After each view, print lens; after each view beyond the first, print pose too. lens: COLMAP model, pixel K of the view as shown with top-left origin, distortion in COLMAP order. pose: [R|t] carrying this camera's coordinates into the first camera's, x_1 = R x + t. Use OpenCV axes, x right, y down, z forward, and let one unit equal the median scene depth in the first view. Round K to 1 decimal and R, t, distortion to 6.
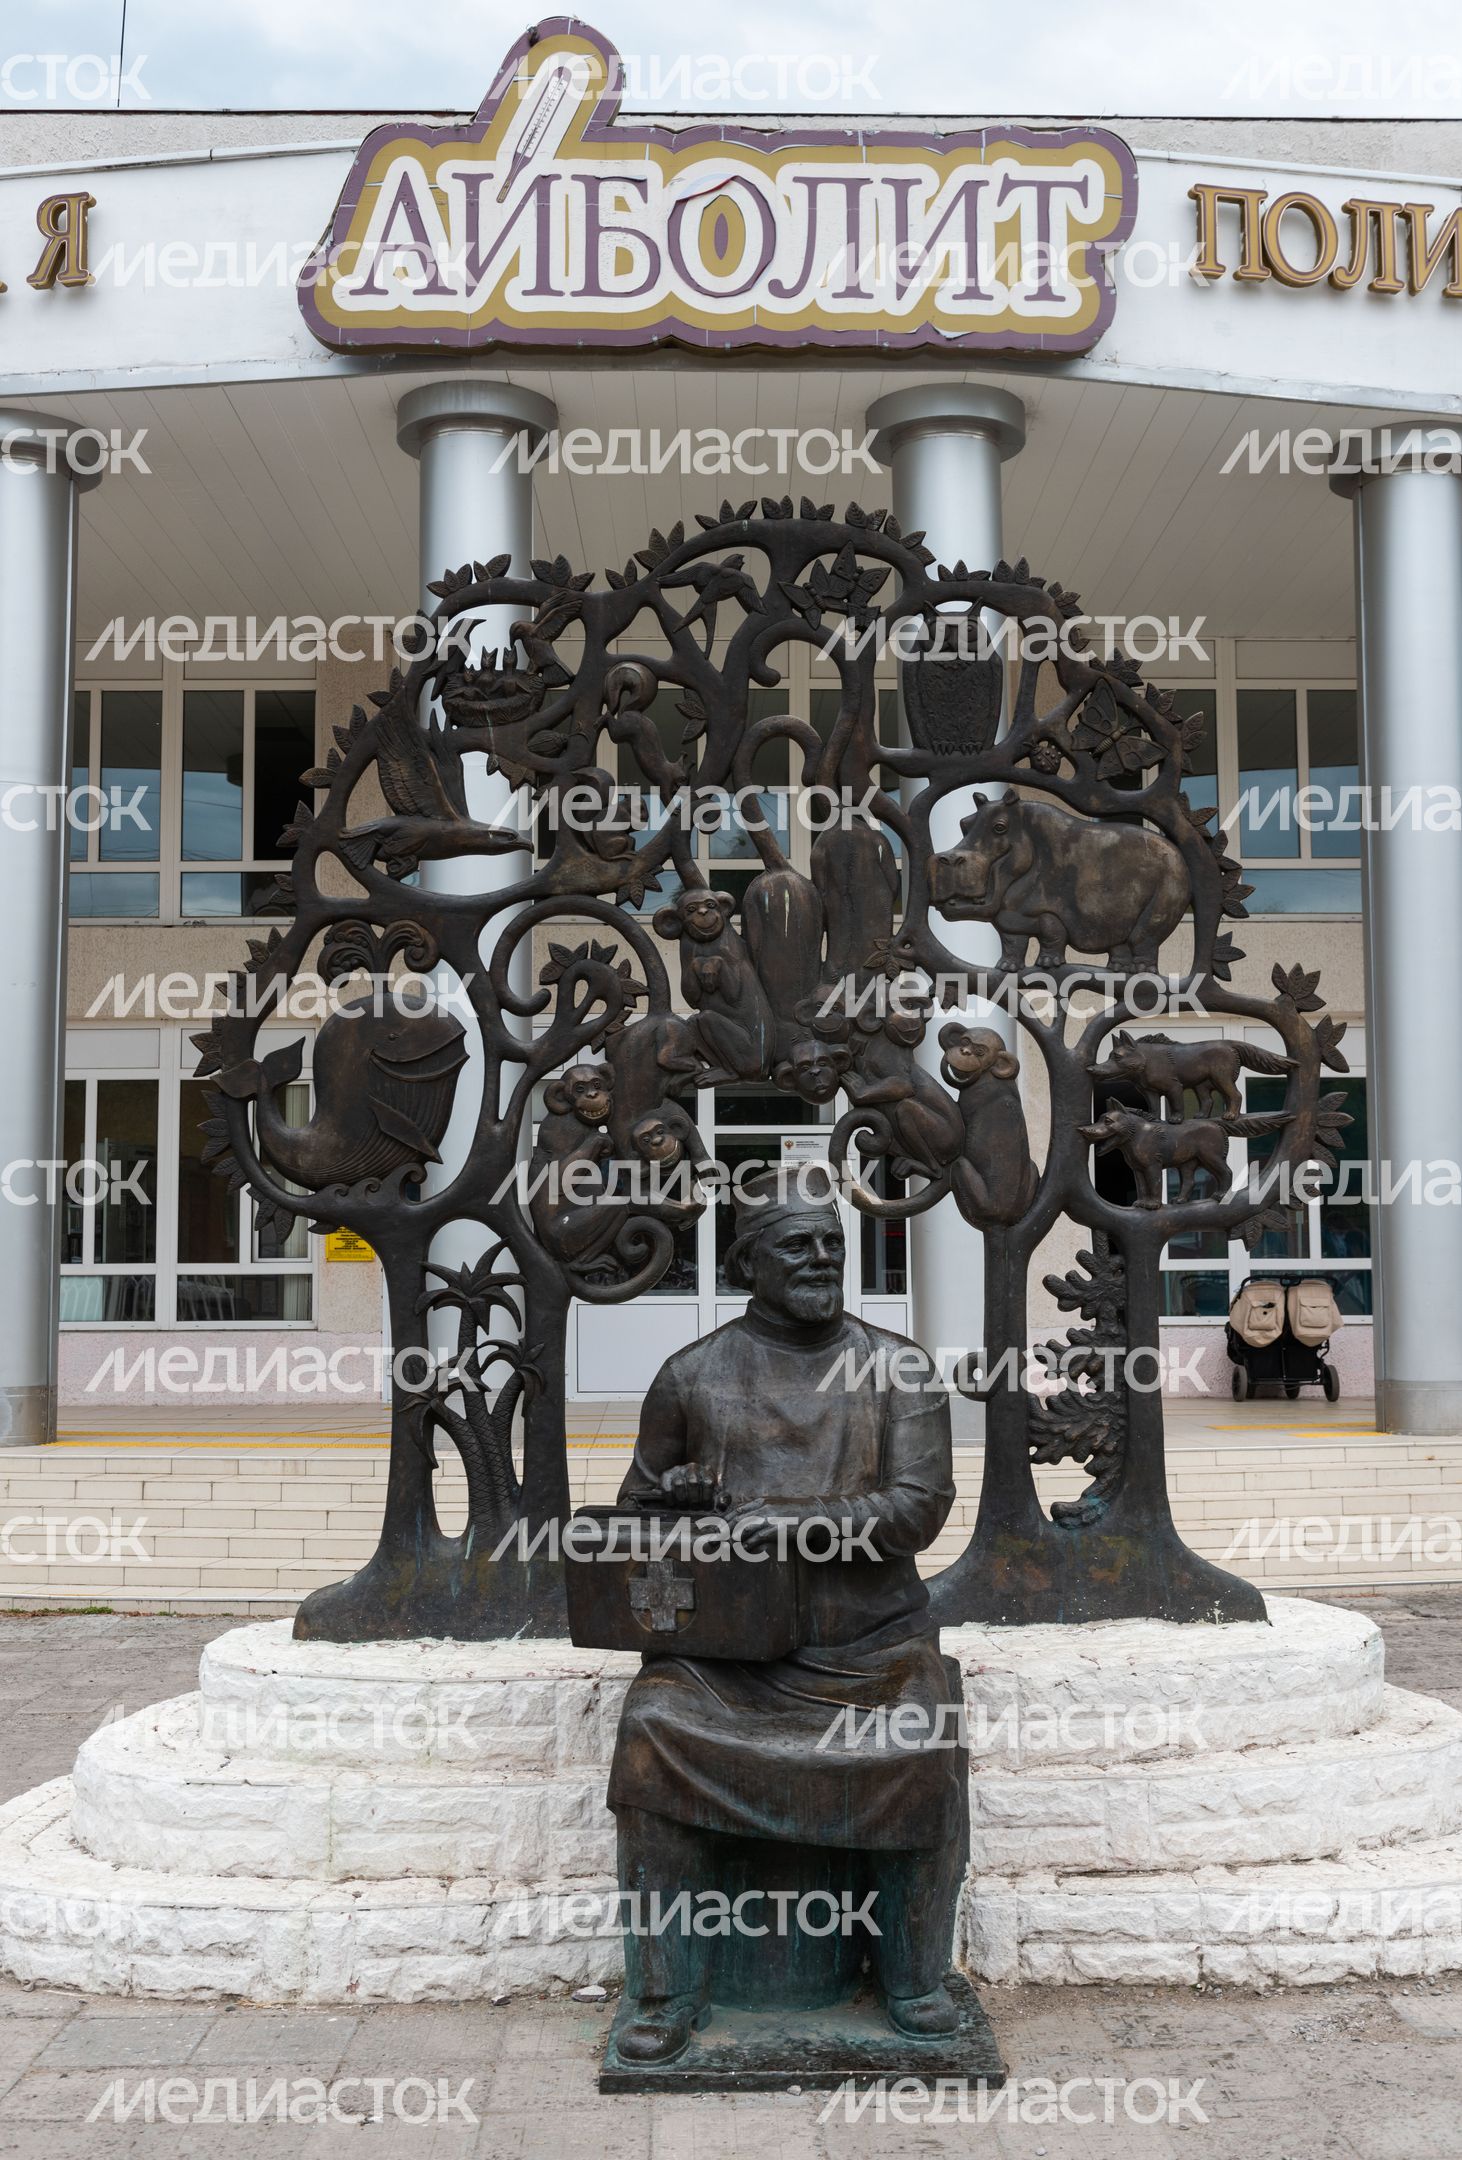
lens RADIAL K [[2322.1, 0, 730.9], [0, 2322.1, 1081.0], [0, 0, 1]] dist [-0.015683, 0.000000]
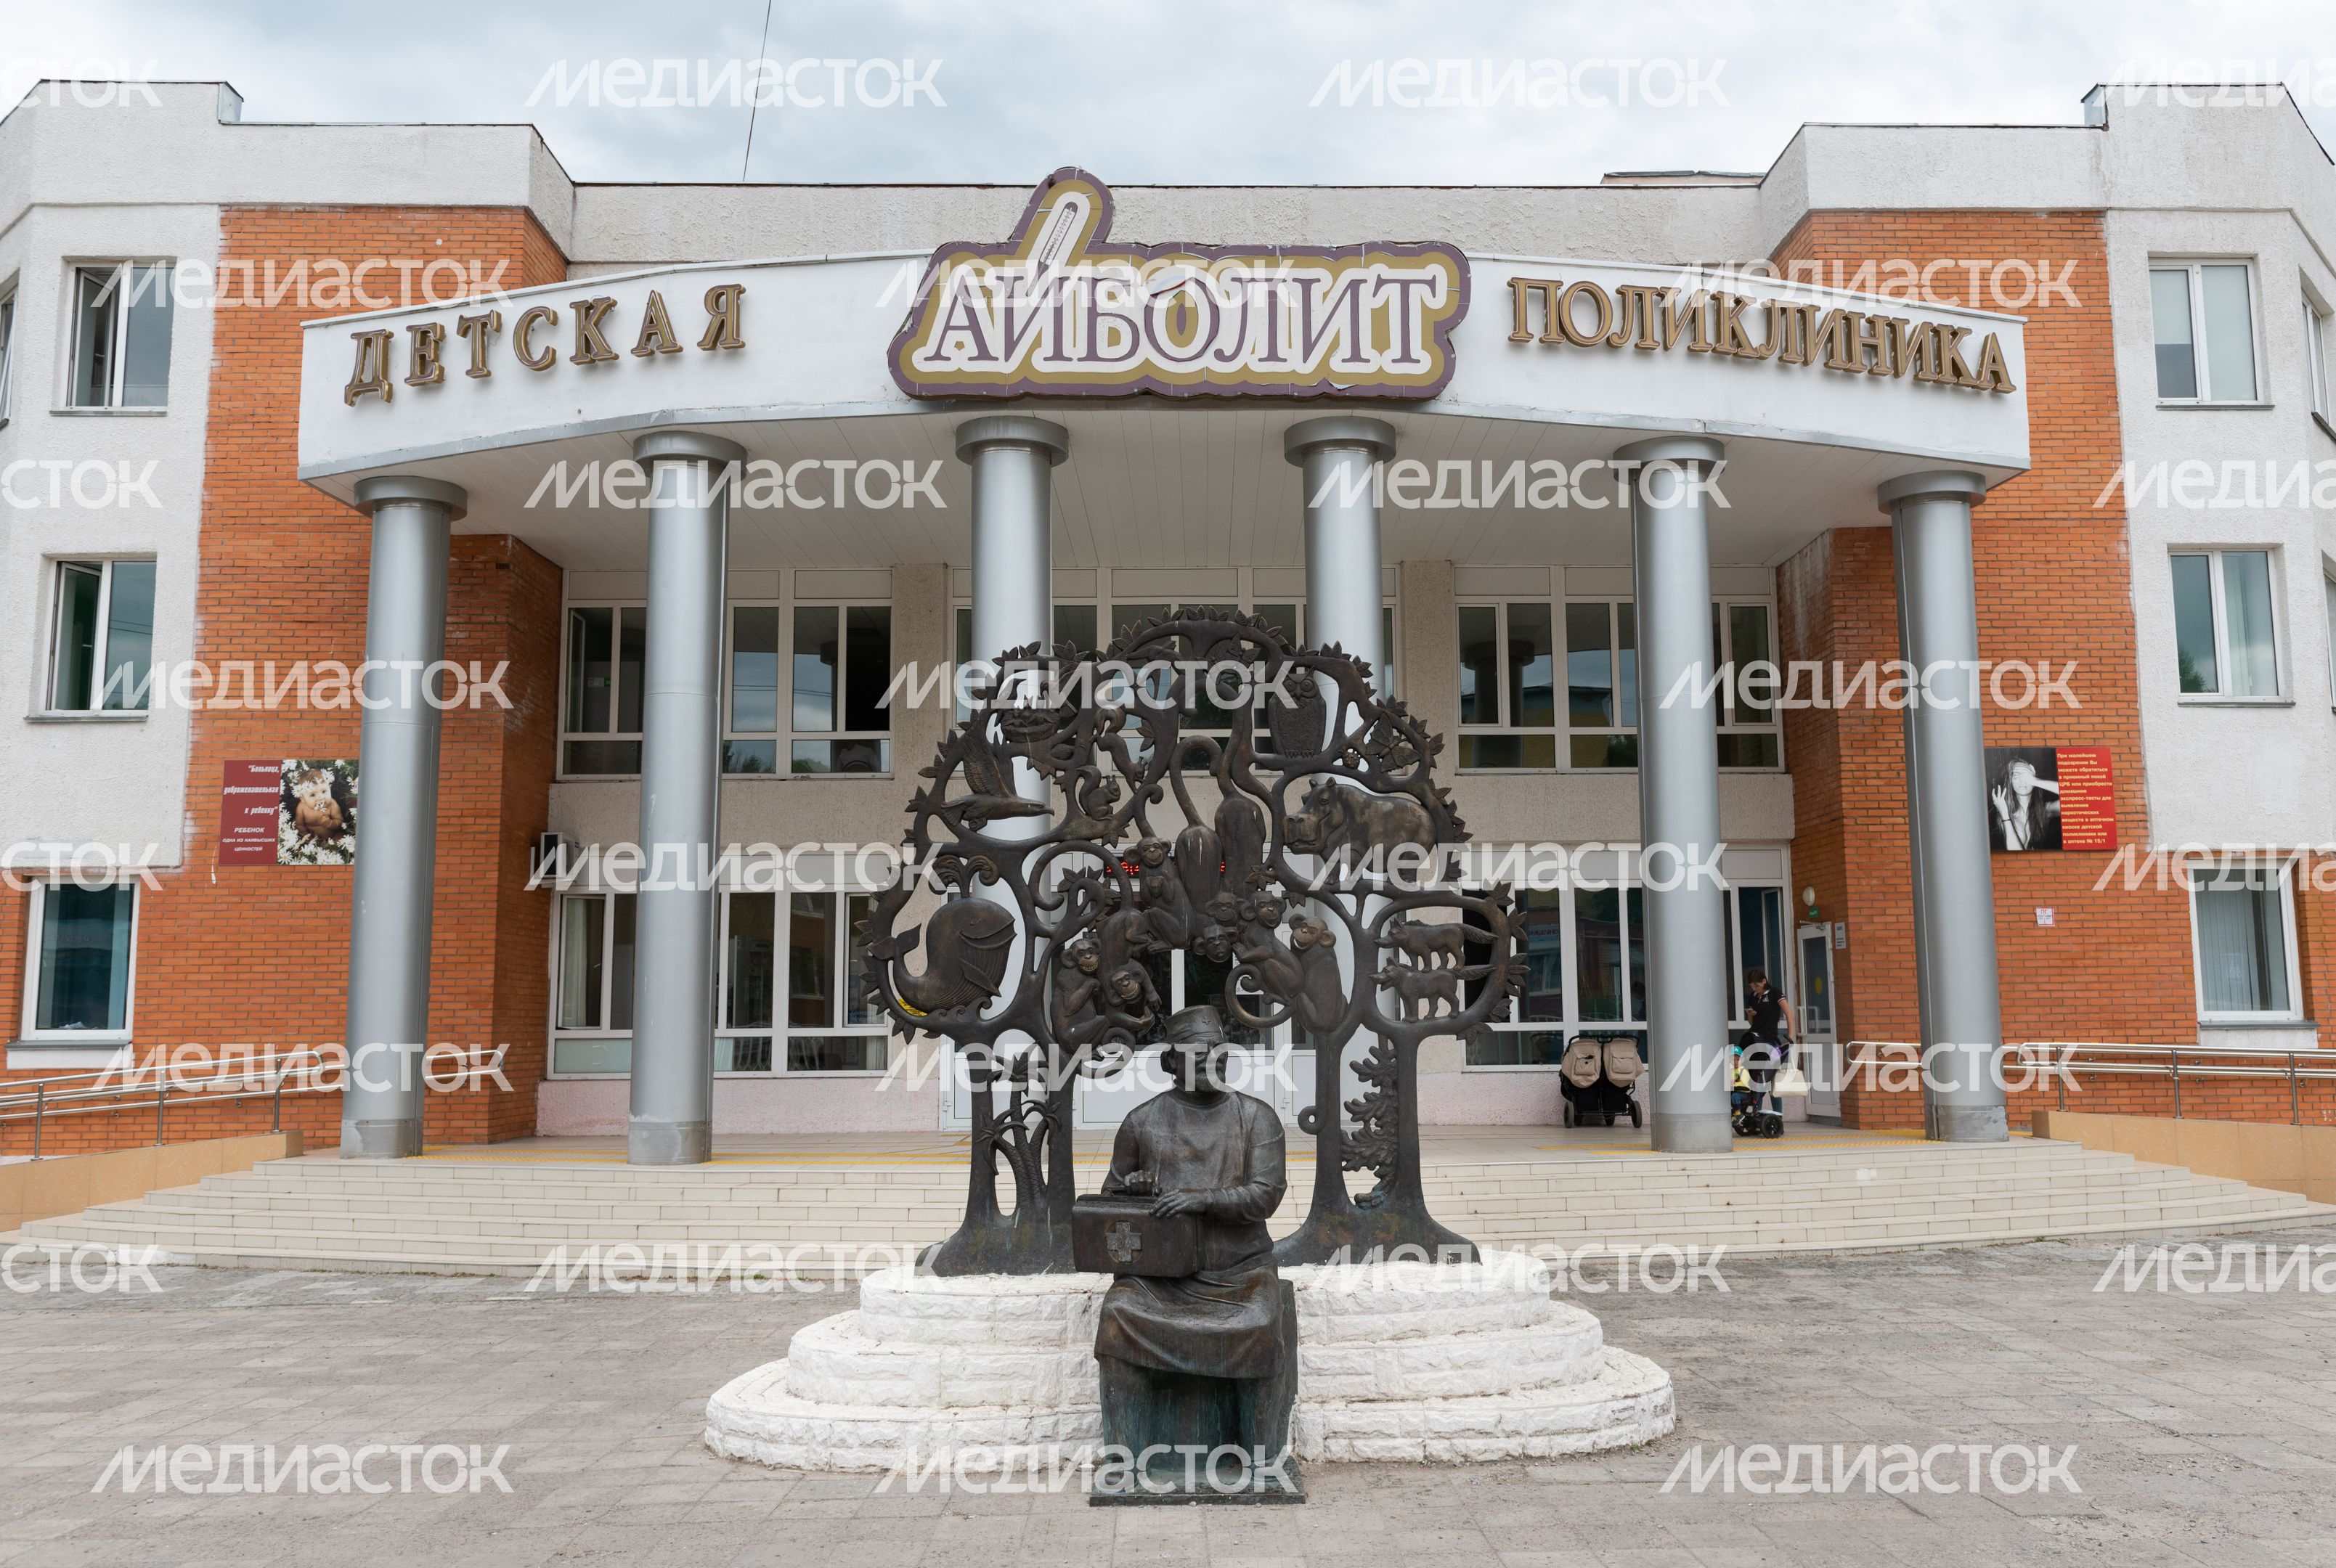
lens RADIAL K [[1827.0, 0, 1206.9], [0, 1827.0, 806.2], [0, 0, 1]] dist [-0.007178, 0.000730]
pose [[0.999995, -0.003190, 0.000843, 0.027277], [0.003219, 0.999331, -0.036437, -0.054989], [-0.000726, 0.036440, 0.999336, -0.353116]]
